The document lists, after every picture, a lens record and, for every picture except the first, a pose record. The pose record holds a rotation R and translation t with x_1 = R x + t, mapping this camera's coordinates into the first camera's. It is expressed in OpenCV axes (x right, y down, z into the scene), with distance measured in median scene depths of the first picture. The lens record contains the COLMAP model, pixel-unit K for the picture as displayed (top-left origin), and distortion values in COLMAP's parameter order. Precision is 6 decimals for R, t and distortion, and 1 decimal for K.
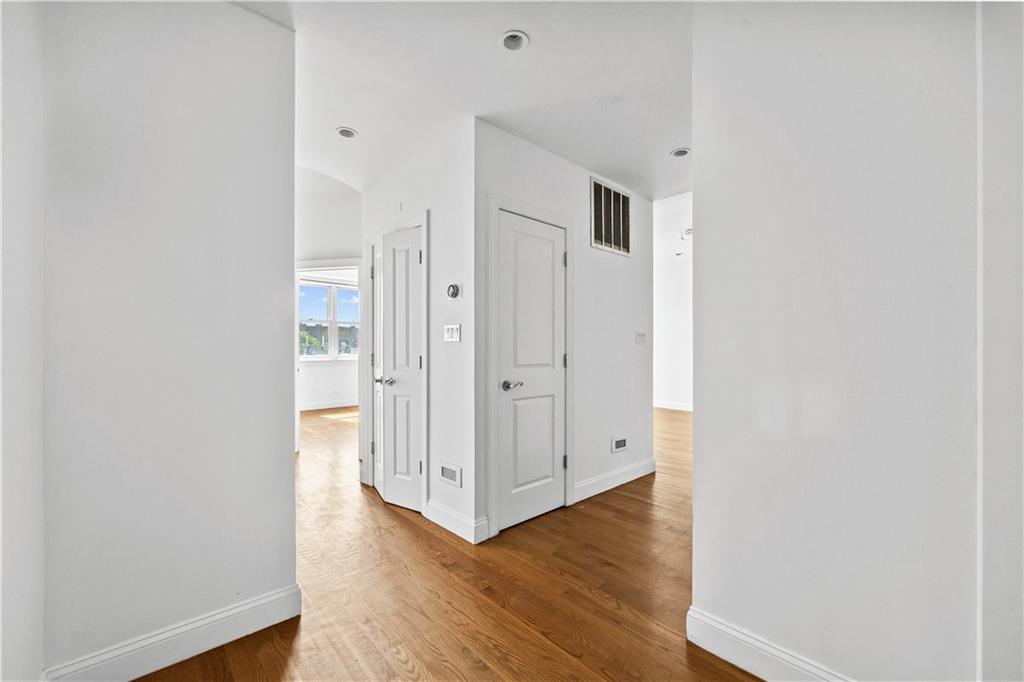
lens RADIAL K [[394.0, 0, 513.2], [0, 394.0, 345.9], [0, 0, 1]] dist [-0.001470, 0.000053]
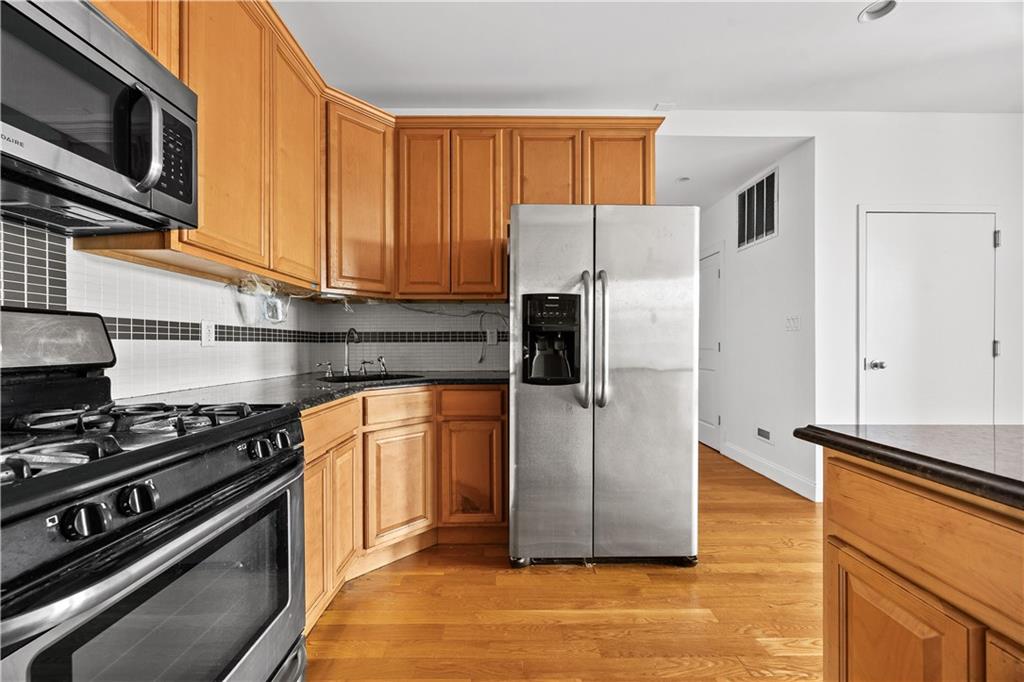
lens RADIAL K [[394.0, 0, 515.2], [0, 394.0, 344.3], [0, 0, 1]] dist [-0.001470, 0.000053]
pose [[-0.645991, -0.003149, -0.763338, 1.439697], [0.006482, 0.999933, -0.009611, 0.030710], [0.763317, -0.011157, -0.645927, 1.174751]]
